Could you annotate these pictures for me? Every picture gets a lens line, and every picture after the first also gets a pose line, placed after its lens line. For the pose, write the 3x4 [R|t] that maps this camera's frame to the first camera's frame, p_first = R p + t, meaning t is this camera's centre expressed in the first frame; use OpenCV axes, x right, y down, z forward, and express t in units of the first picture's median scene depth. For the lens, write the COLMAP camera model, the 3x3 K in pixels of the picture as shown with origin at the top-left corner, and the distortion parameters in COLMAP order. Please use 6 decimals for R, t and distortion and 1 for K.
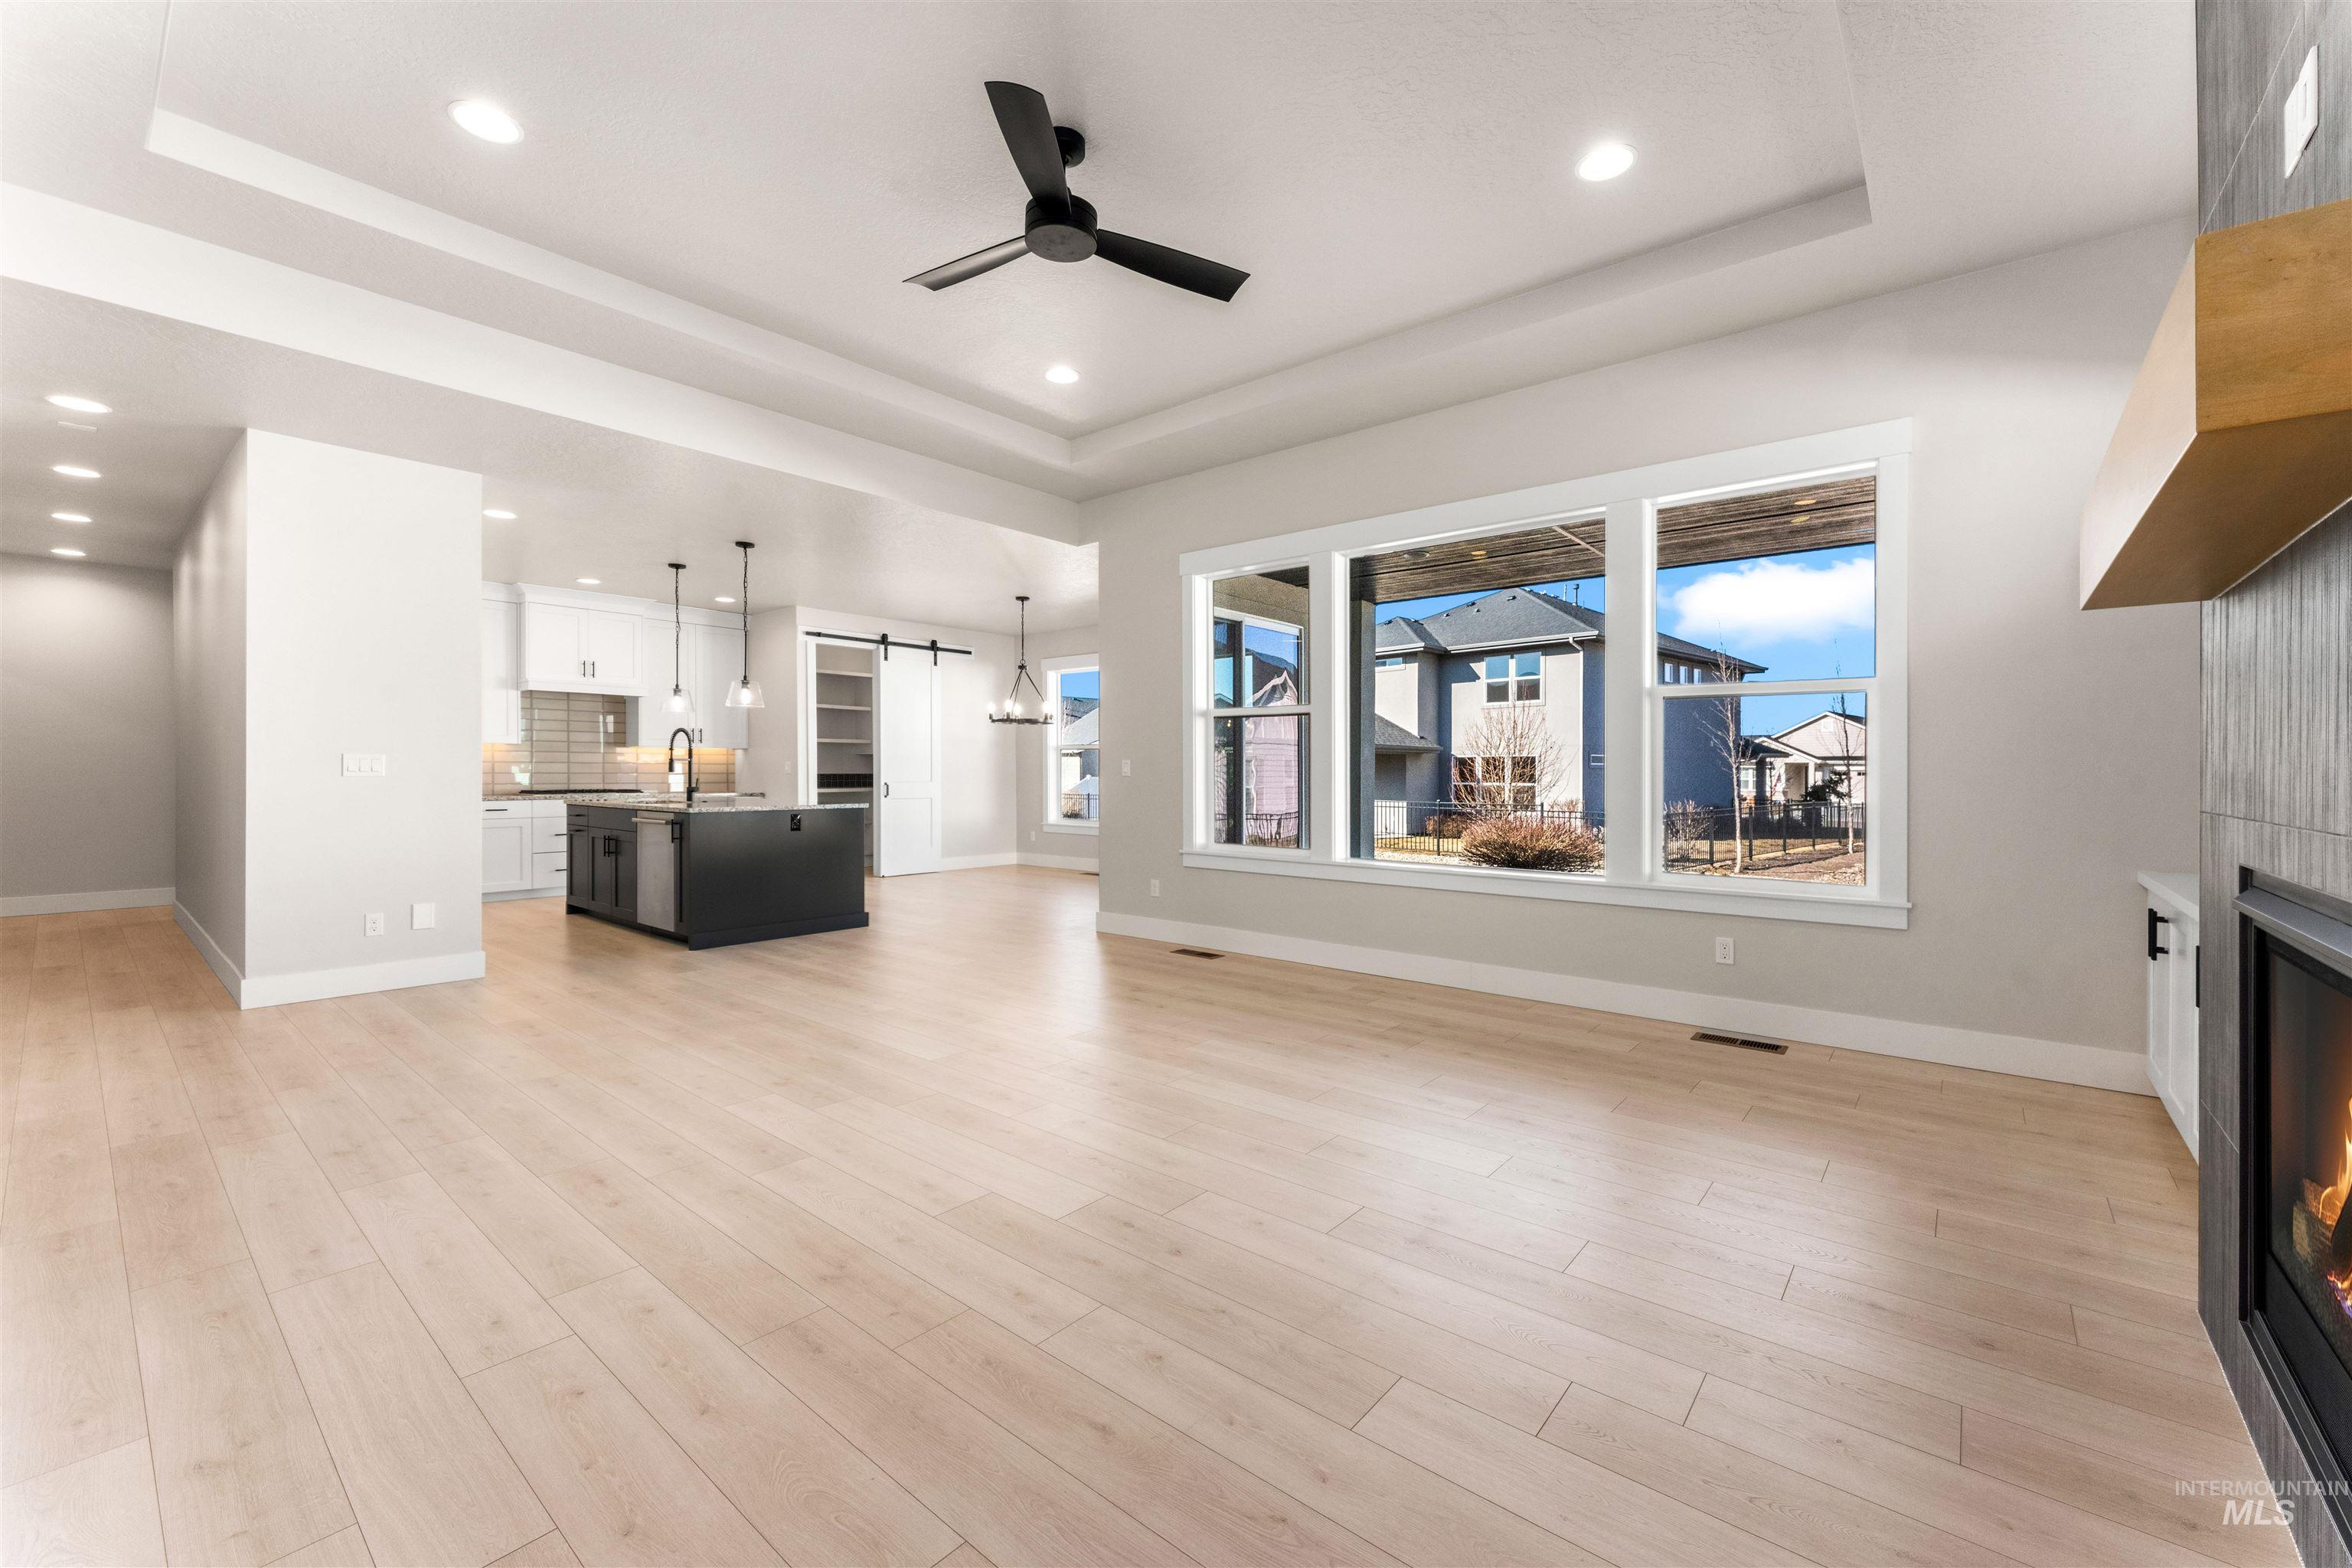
lens RADIAL K [[941.9, 0, 1181.5], [0, 941.9, 781.8], [0, 0, 1]] dist [-0.000479, -0.001545]
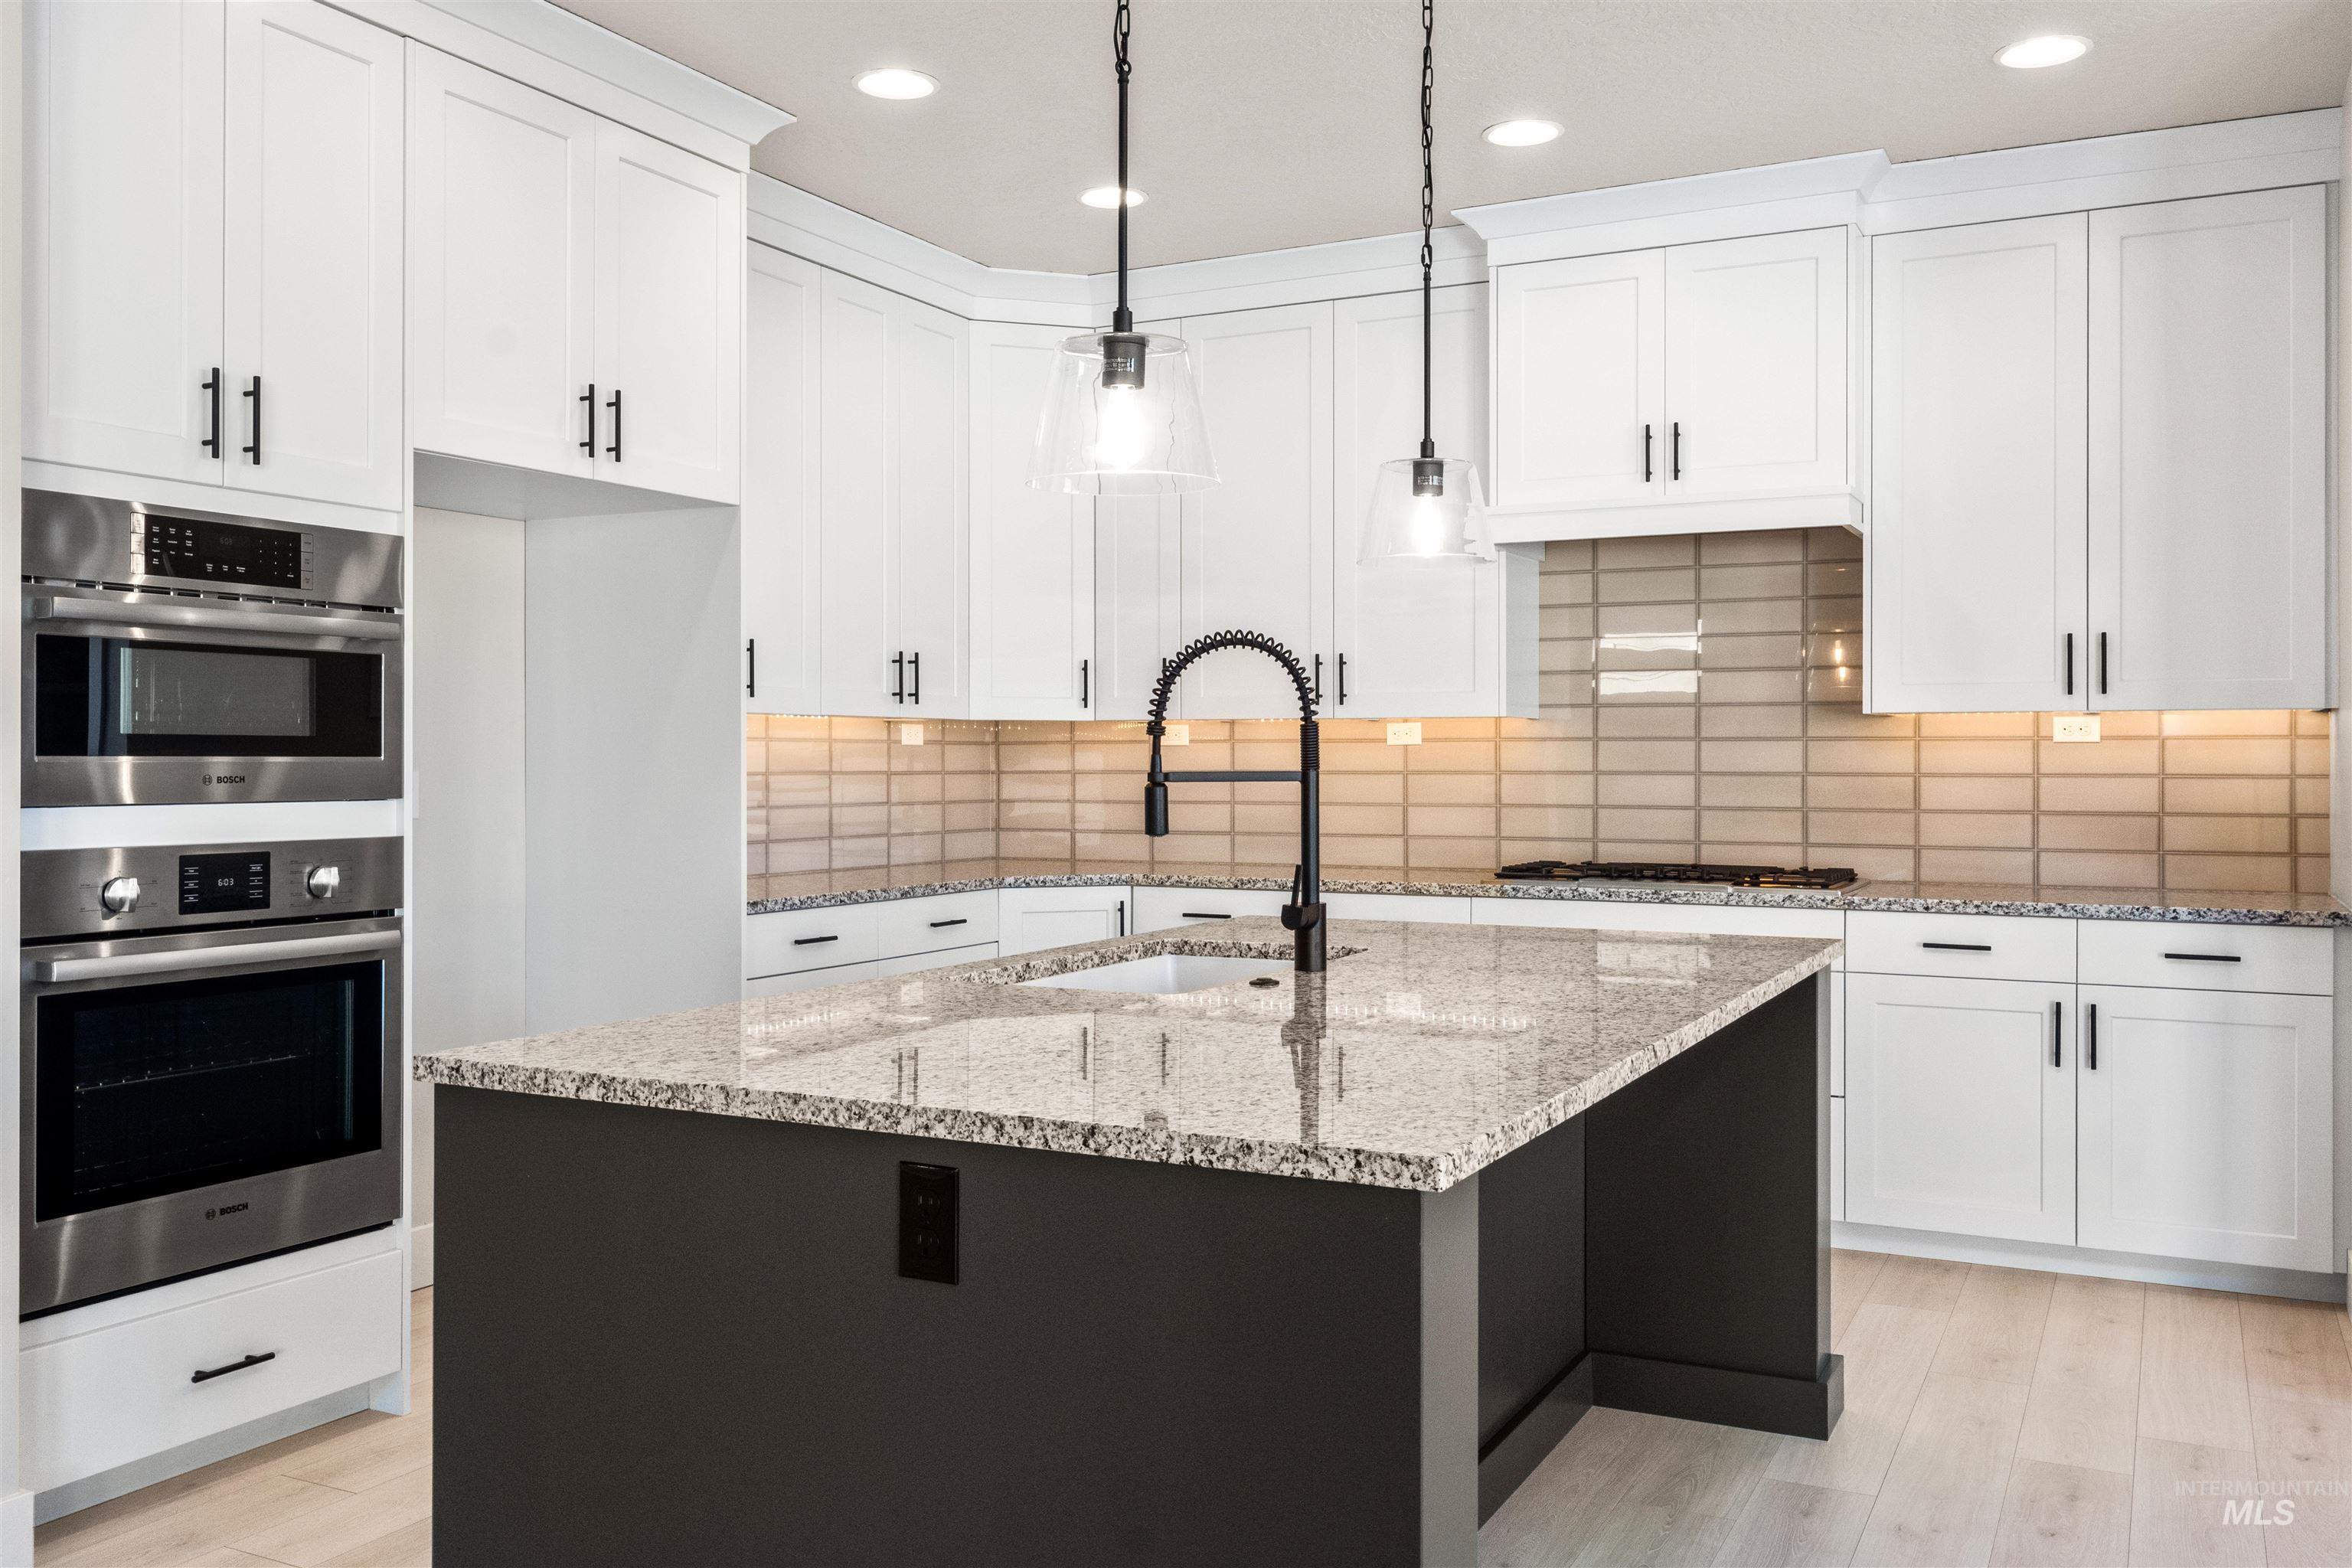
lens RADIAL K [[1944.0, 0, 1180.2], [0, 1944.0, 787.3], [0, 0, 1]] dist [0.002603, -0.011332]
pose [[0.223515, 0.009685, -0.974652, -0.081079], [-0.010274, 0.999918, 0.007580, -0.019845], [0.974646, 0.008320, 0.223597, 0.724716]]
